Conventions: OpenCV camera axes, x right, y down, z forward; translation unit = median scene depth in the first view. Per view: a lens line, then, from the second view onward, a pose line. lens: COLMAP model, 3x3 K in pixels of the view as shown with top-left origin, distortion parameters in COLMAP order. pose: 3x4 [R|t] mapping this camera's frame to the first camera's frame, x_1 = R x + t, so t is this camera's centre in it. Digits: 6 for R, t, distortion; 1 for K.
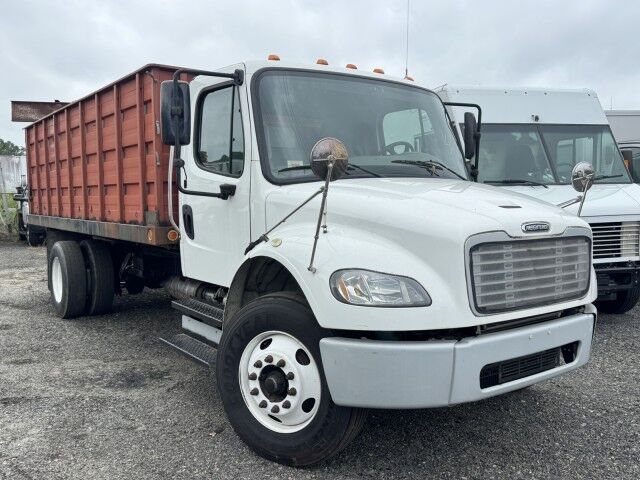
lens RADIAL K [[593.1, 0, 339.1], [0, 593.1, 240.0], [0, 0, 1]] dist [0.059679, 0.000000]
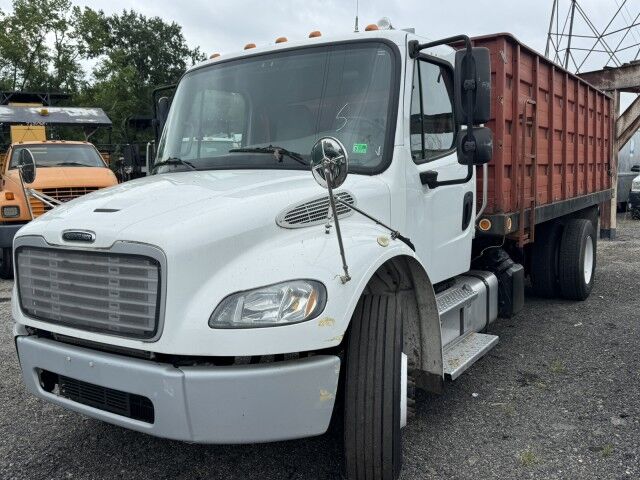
lens RADIAL K [[593.1, 0, 323.9], [0, 593.1, 242.9], [0, 0, 1]] dist [0.059679, 0.000000]
pose [[0.322229, 0.099762, -0.941391, 1.155144], [-0.037605, 0.994996, 0.092571, -0.096512], [0.945915, 0.005572, 0.324368, 0.979162]]
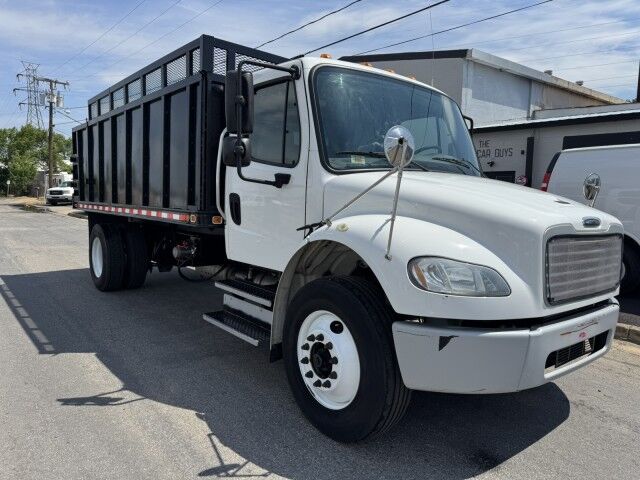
lens RADIAL K [[454.7, 0, 323.6], [0, 454.7, 246.4], [0, 0, 1]] dist [0.012371, -0.017507]
pose [[0.998330, 0.030083, 0.049315, -0.166132], [-0.031428, 0.999148, 0.026732, 0.014015], [-0.048469, -0.028238, 0.998425, 0.203895]]
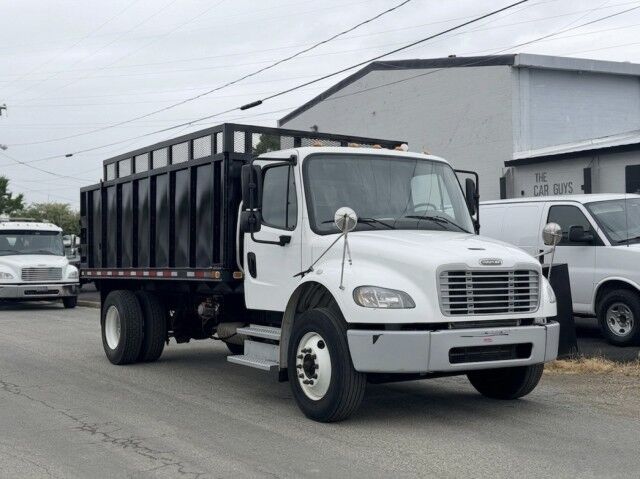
lens RADIAL K [[893.3, 0, 319.4], [0, 893.3, 233.9], [0, 0, 1]] dist [-0.037971, 0.000000]
pose [[0.995144, -0.005057, -0.098304, 0.111500], [-0.005403, 0.994367, -0.105849, 0.139263], [0.098285, 0.105866, 0.989511, -1.191515]]
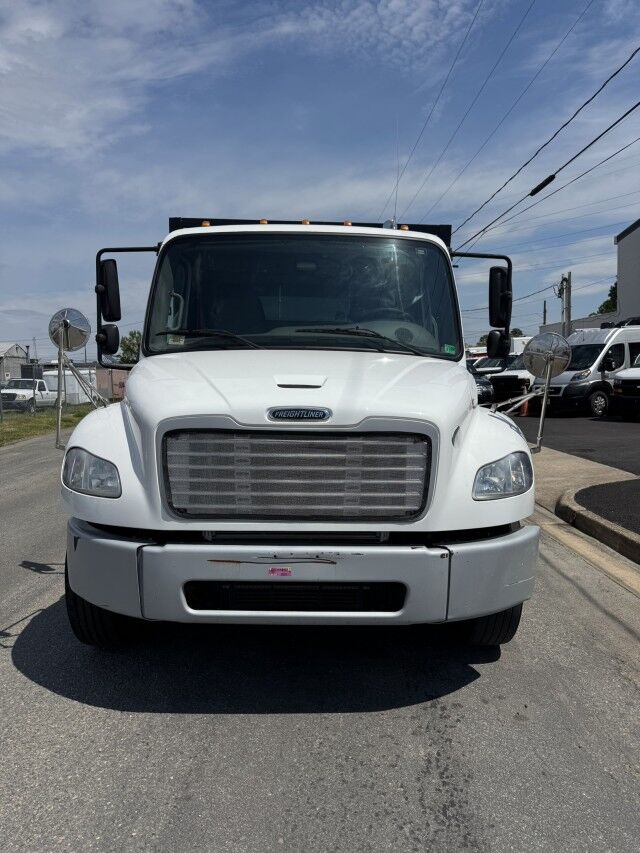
lens RADIAL K [[606.0, 0, 317.0], [0, 606.0, 422.2], [0, 0, 1]] dist [0.012371, -0.017507]
pose [[0.816678, 0.057561, -0.574216, 0.723875], [-0.056861, 0.998198, 0.019192, -0.024568], [0.574286, 0.016977, 0.818479, 0.370255]]
